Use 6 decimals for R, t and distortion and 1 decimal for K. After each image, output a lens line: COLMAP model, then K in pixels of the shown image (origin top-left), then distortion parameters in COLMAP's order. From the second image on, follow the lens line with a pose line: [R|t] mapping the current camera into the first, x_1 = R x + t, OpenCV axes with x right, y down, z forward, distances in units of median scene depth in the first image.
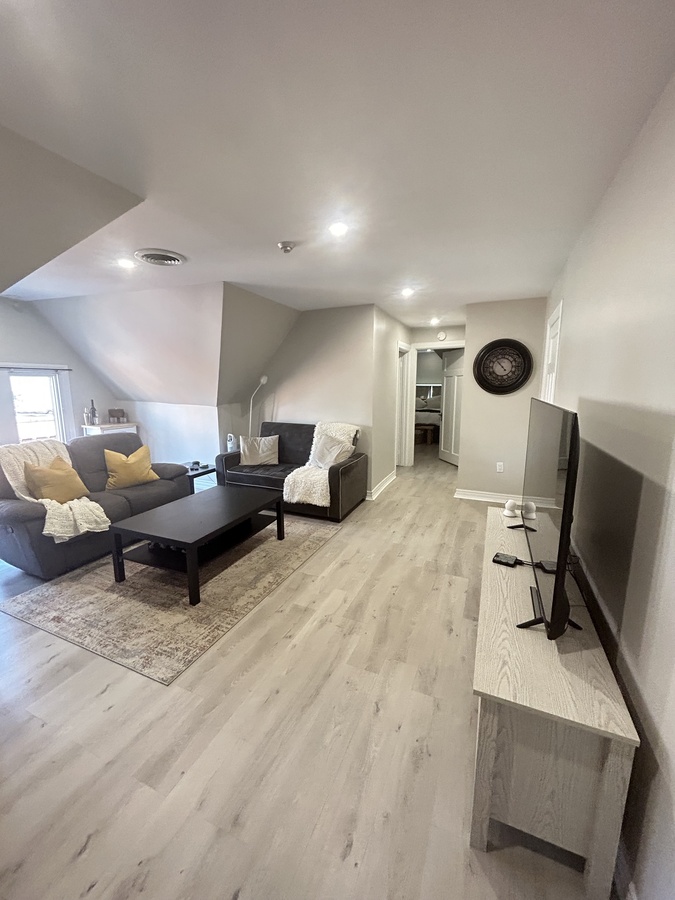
lens RADIAL K [[362.6, 0, 337.3], [0, 362.6, 444.9], [0, 0, 1]] dist [0.000073, 0.000097]
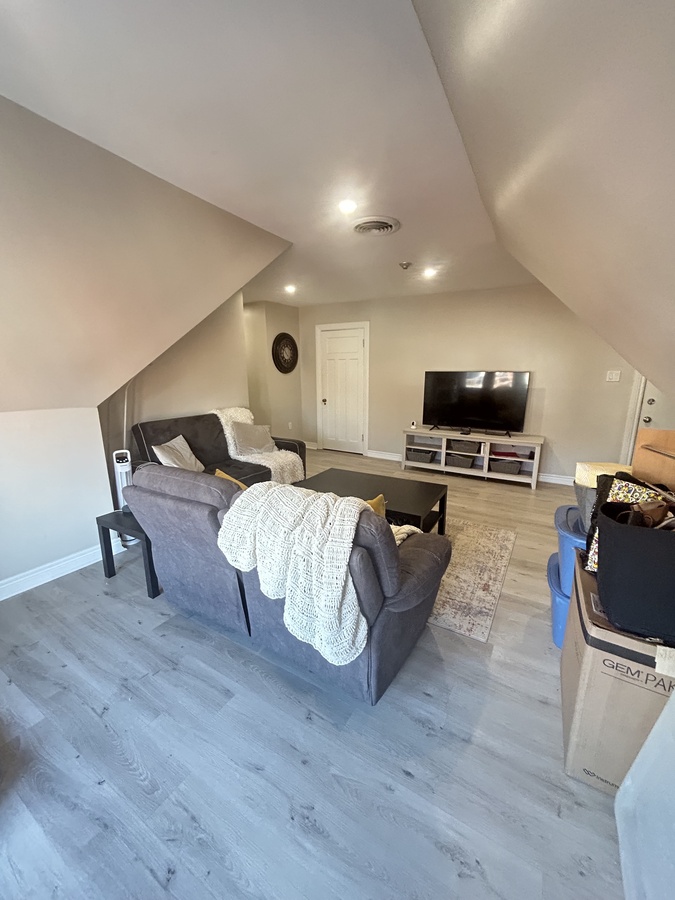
lens RADIAL K [[364.9, 0, 339.1], [0, 364.9, 447.2], [0, 0, 1]] dist [0.000762, 0.000509]
pose [[0.122692, -0.202412, 0.971584, -1.037529], [0.156608, 0.970664, 0.182444, -0.097740], [-0.980011, 0.129773, 0.150792, 0.709629]]
